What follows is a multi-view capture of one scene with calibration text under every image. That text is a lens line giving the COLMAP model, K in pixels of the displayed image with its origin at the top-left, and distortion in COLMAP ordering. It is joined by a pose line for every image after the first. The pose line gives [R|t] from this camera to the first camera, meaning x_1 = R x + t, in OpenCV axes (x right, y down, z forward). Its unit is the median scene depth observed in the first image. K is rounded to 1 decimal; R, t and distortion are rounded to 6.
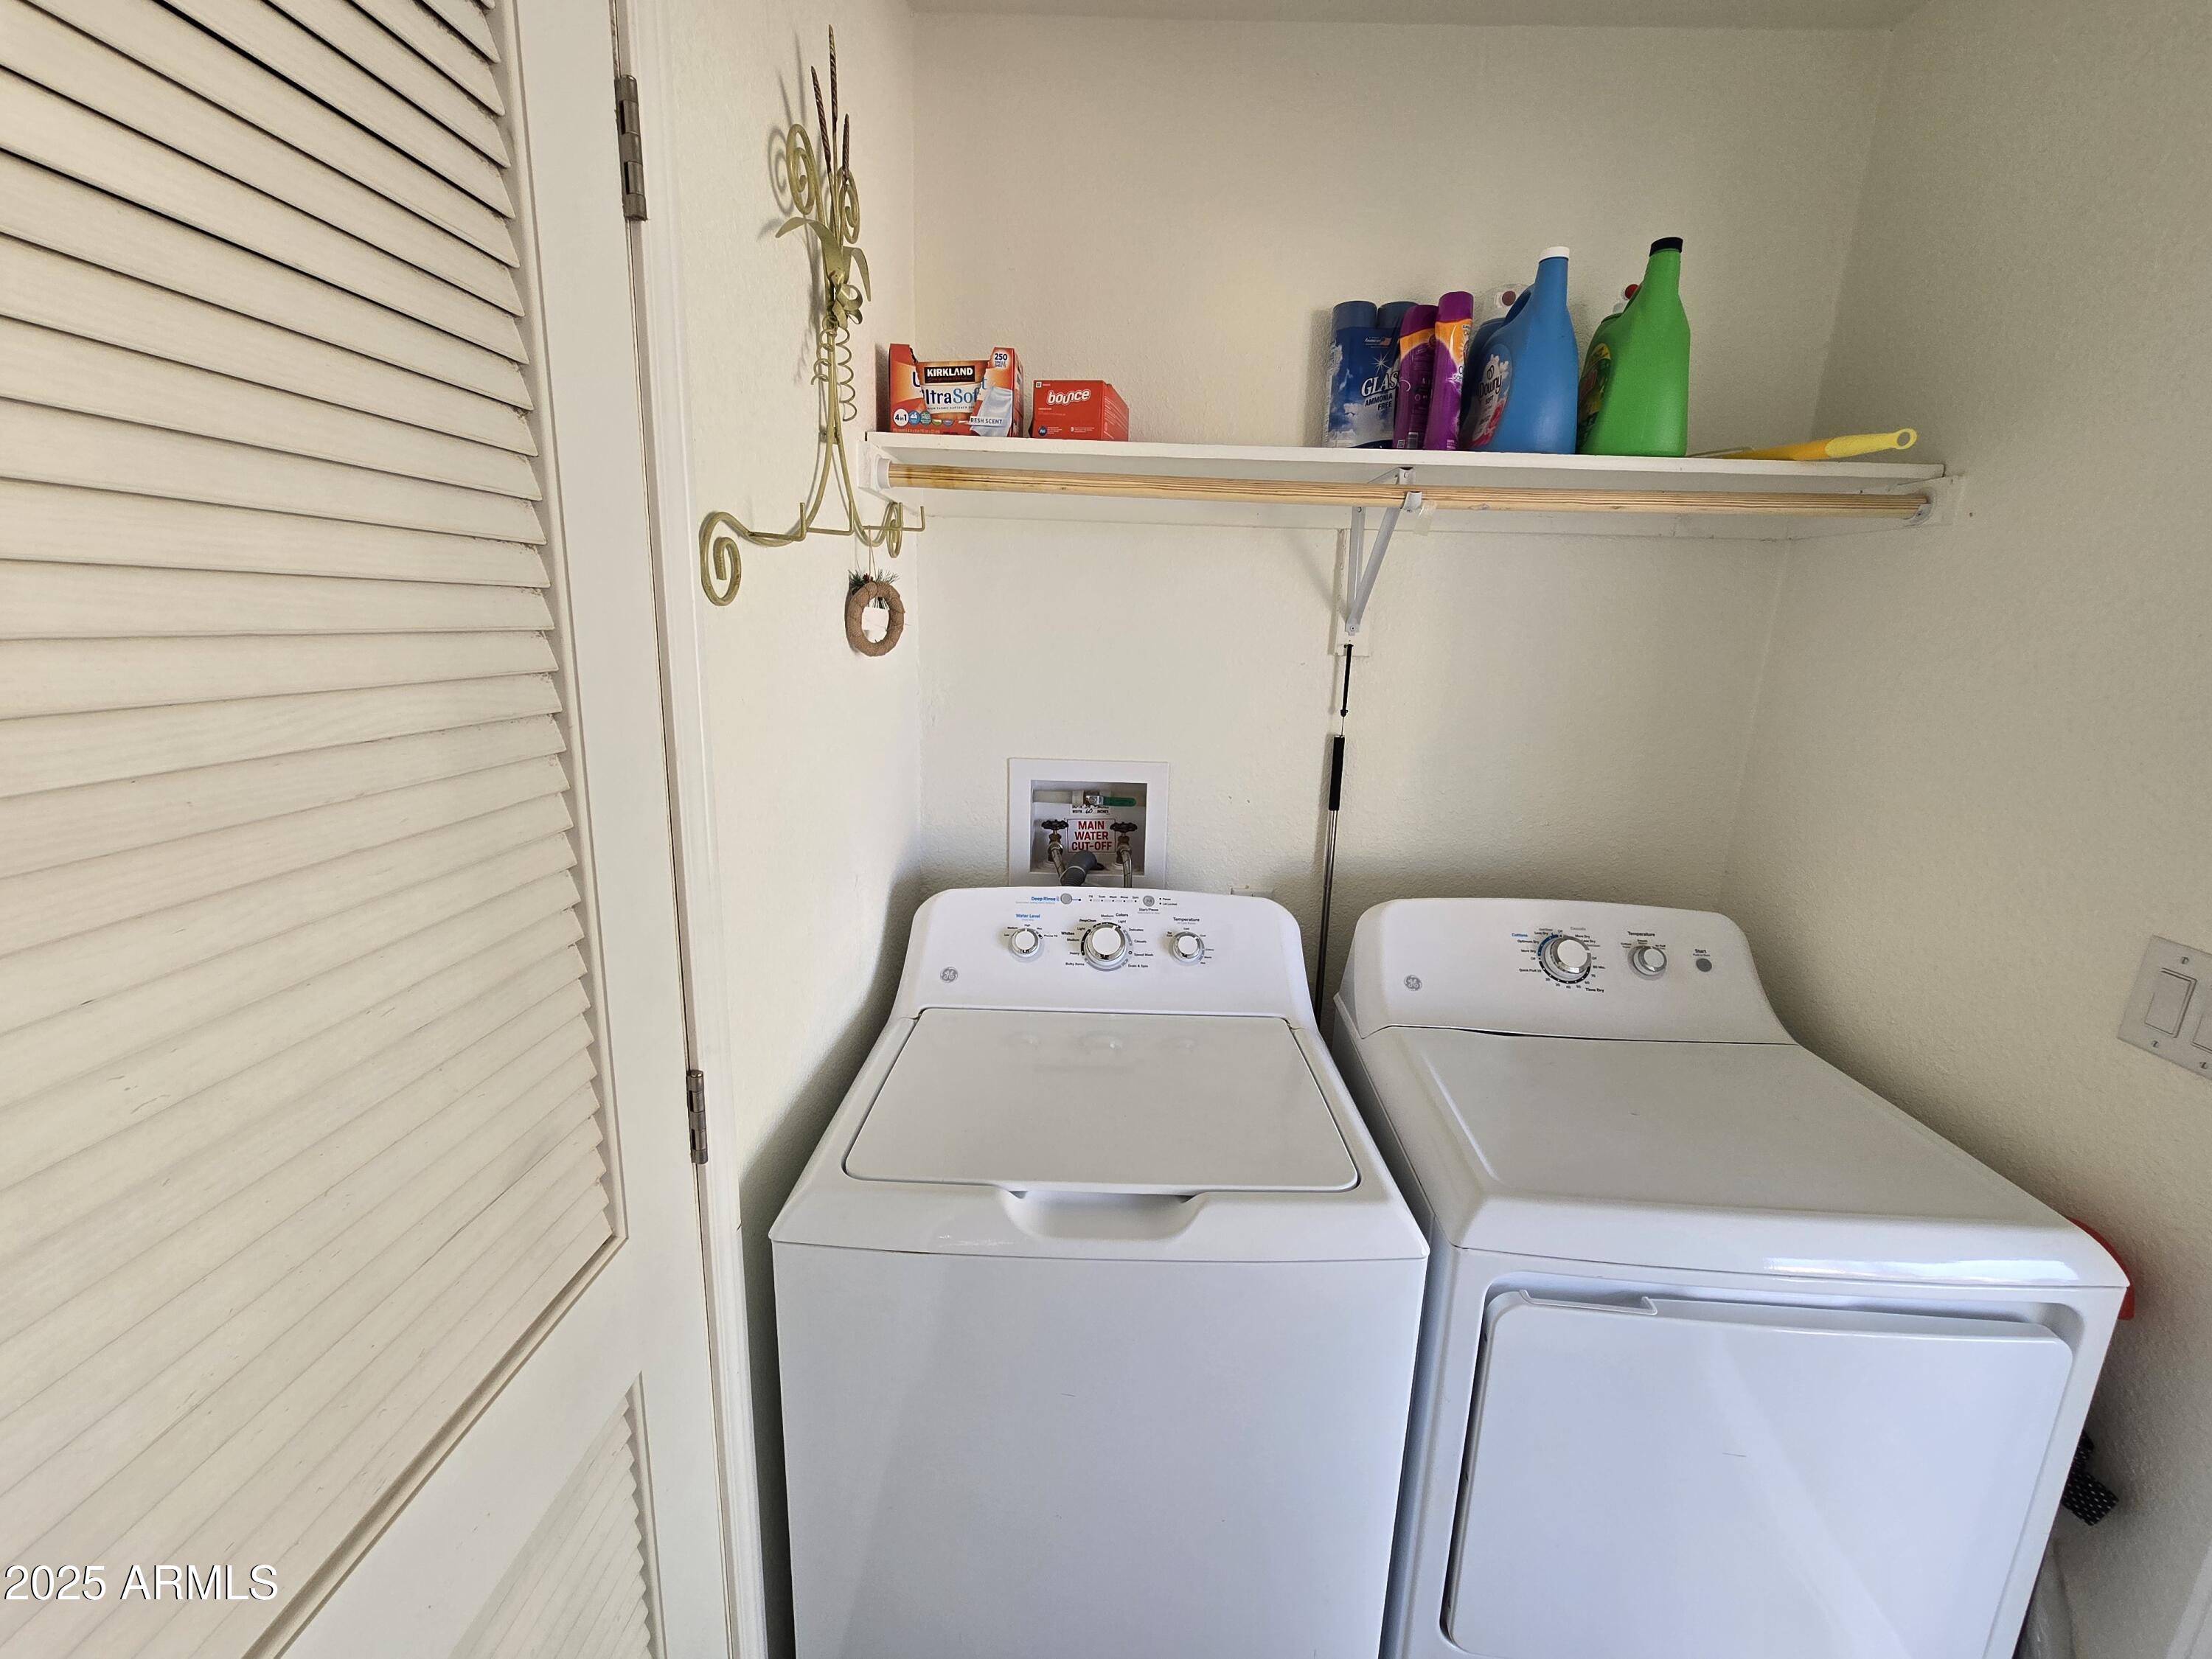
lens RADIAL K [[906.3, 0, 1101.9], [0, 906.3, 834.0], [0, 0, 1]] dist [-0.000374, -0.000418]
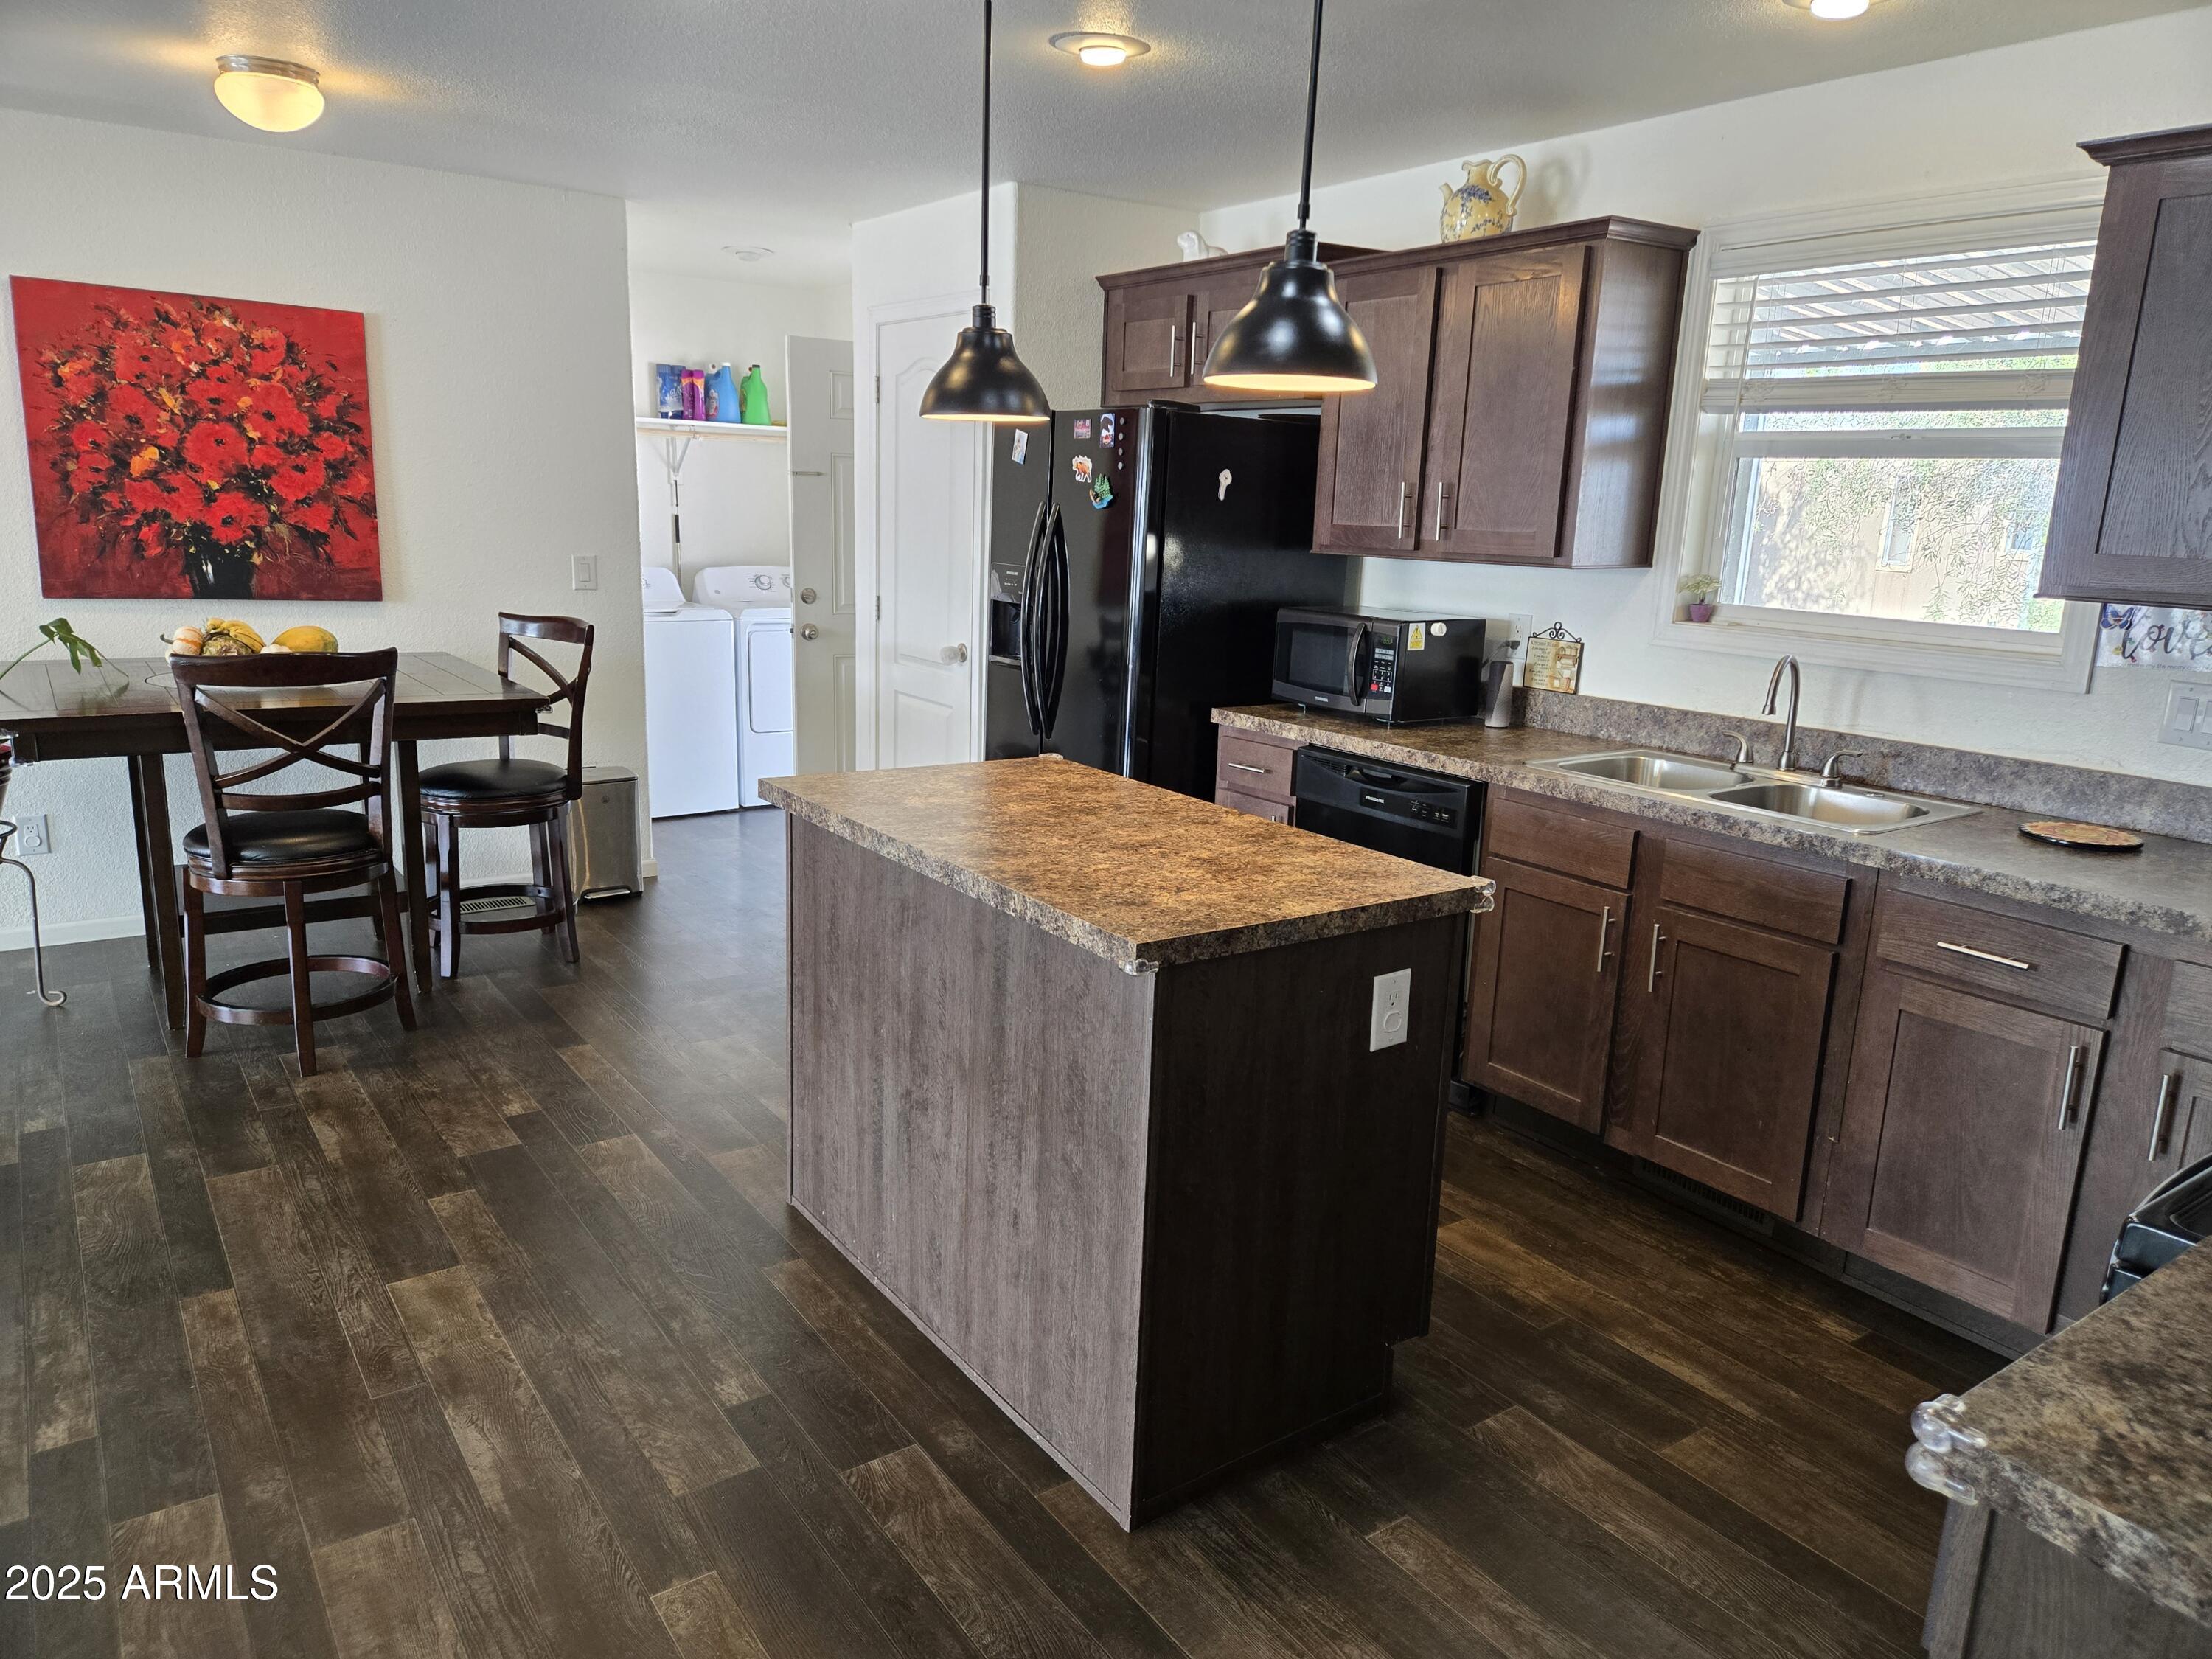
lens RADIAL K [[1502.1, 0, 1106.0], [0, 1502.1, 829.5], [0, 0, 1]] dist [0.093403, -0.081638]
pose [[0.792801, -0.141381, 0.592855, -1.772839], [0.125166, 0.989758, 0.068654, 0.776483], [-0.596489, 0.019776, 0.802377, -3.897166]]
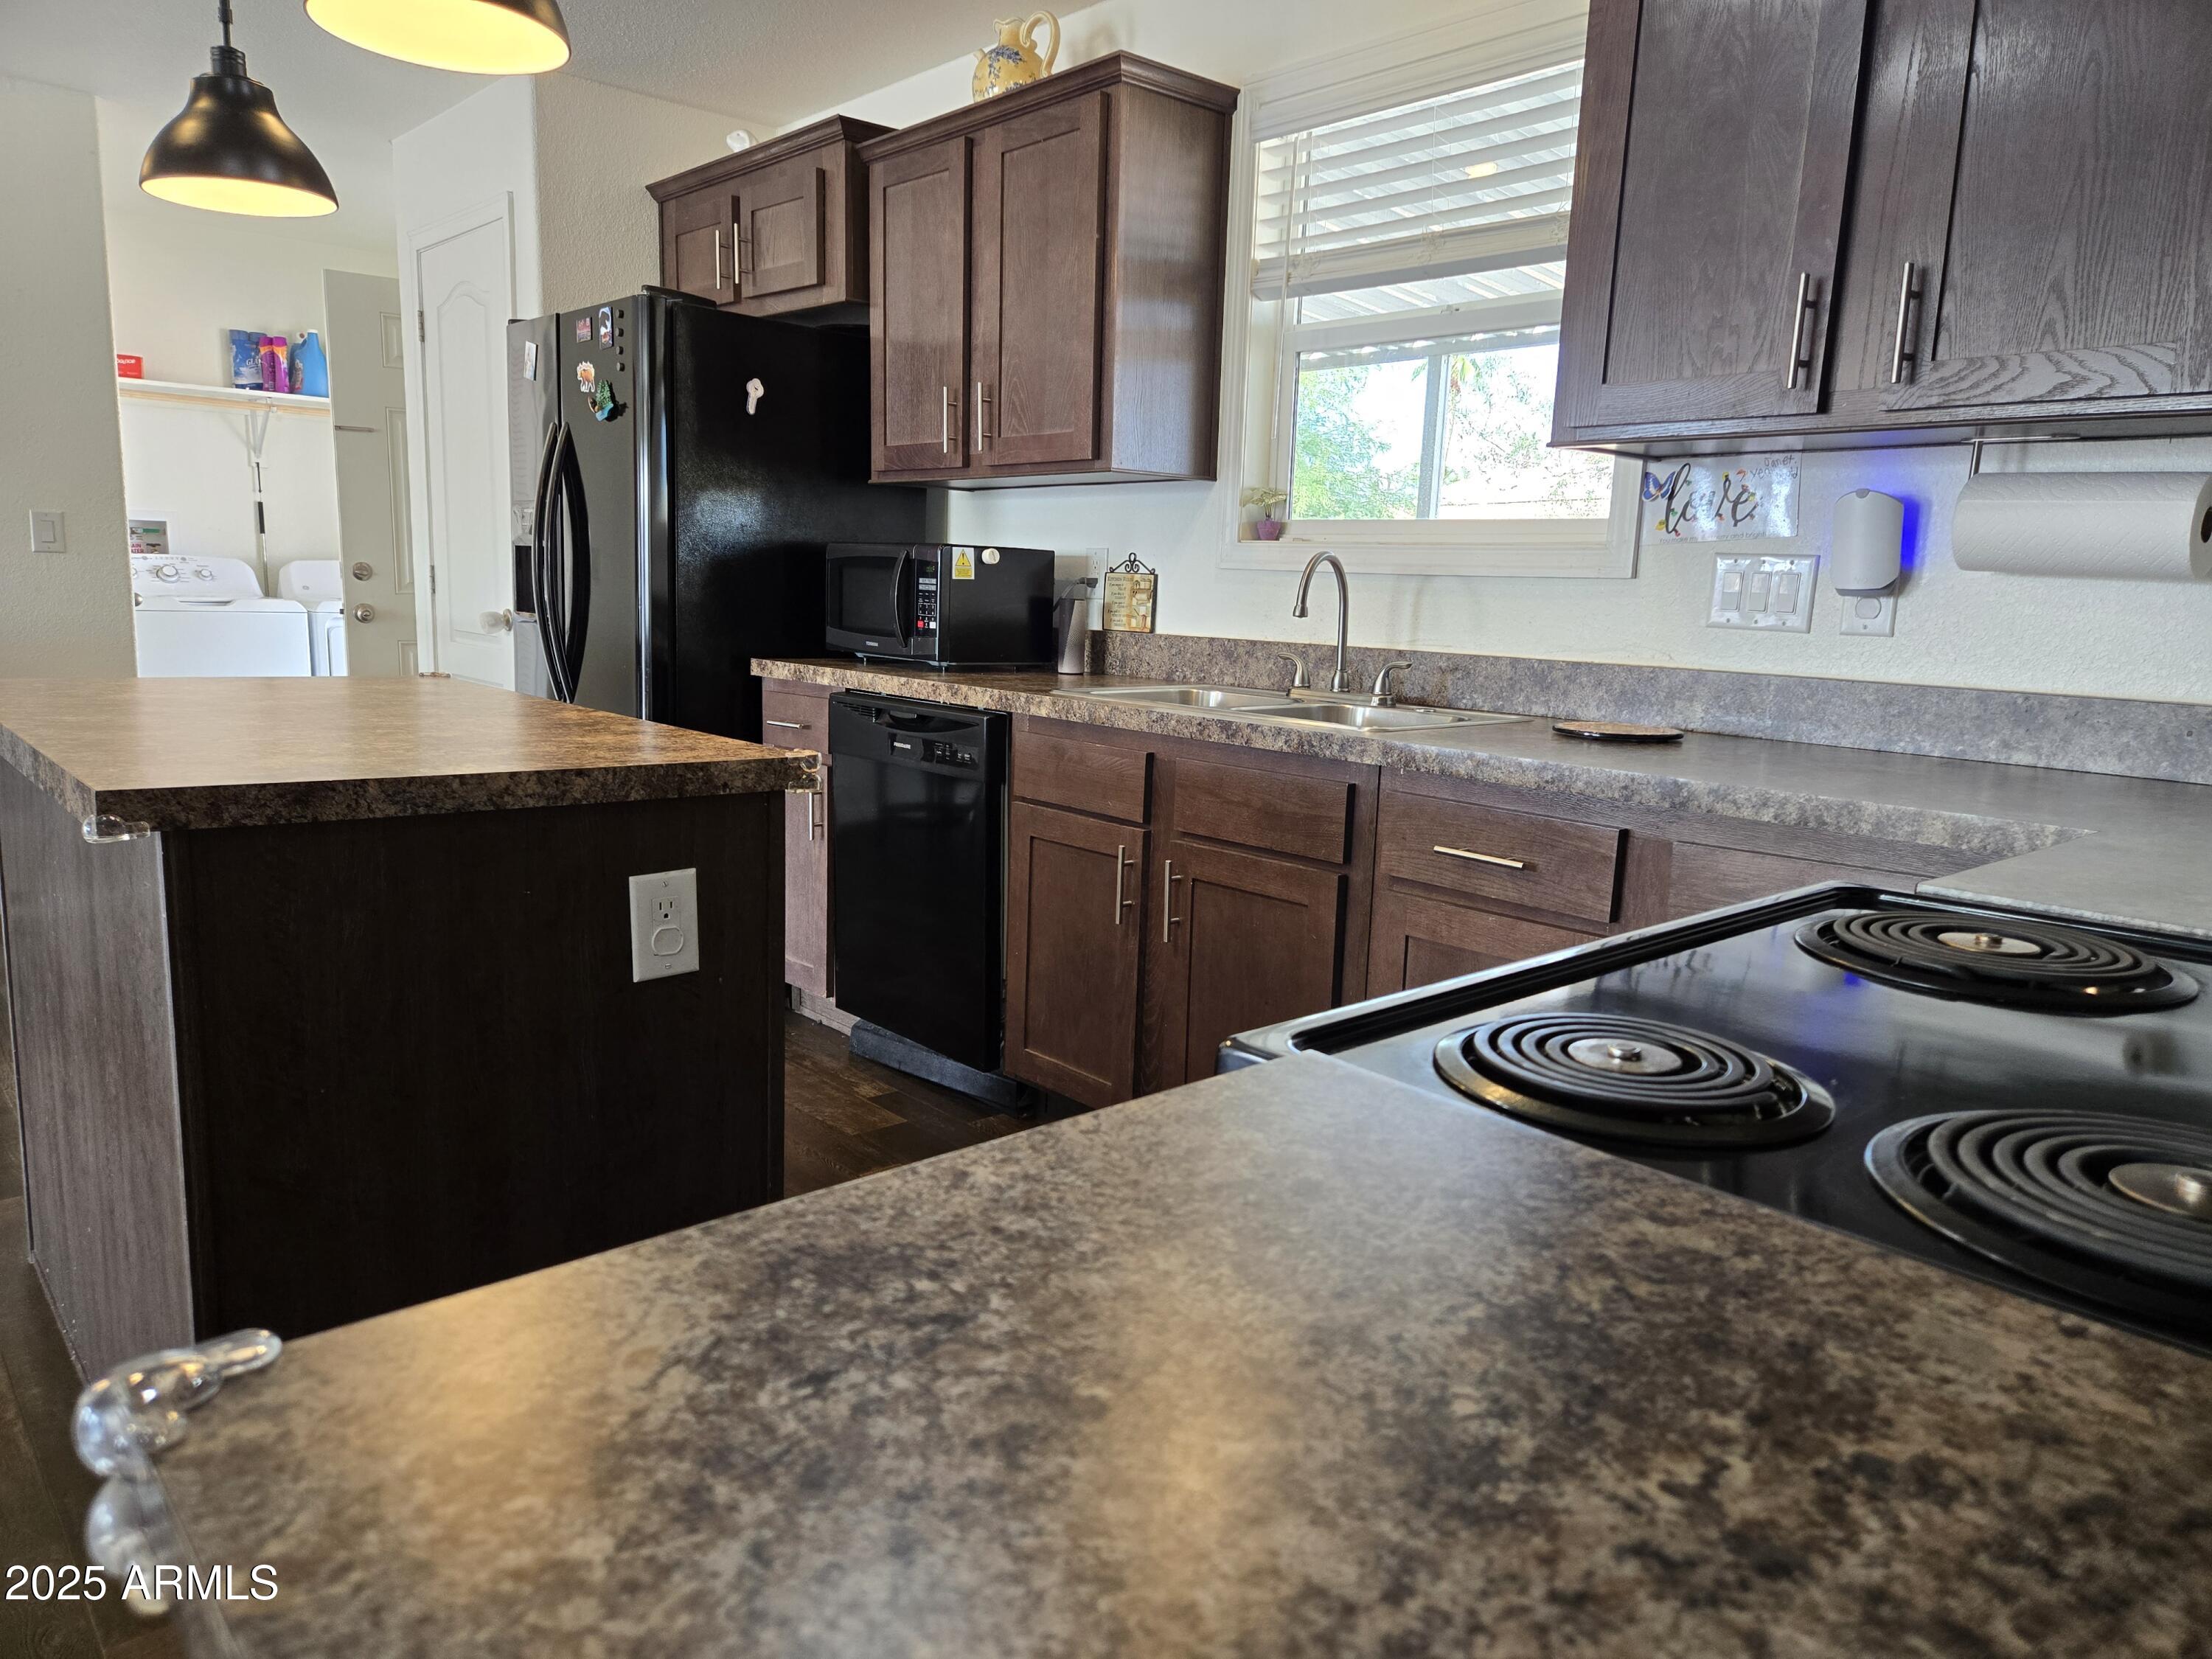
lens RADIAL K [[1502.1, 0, 1106.0], [0, 1502.1, 829.5], [0, 0, 1]] dist [0.093403, -0.081638]
pose [[0.720954, -0.125622, 0.681501, -1.135956], [0.141143, 0.989437, 0.033070, 1.058667], [-0.678456, 0.072348, 0.731070, -3.883311]]
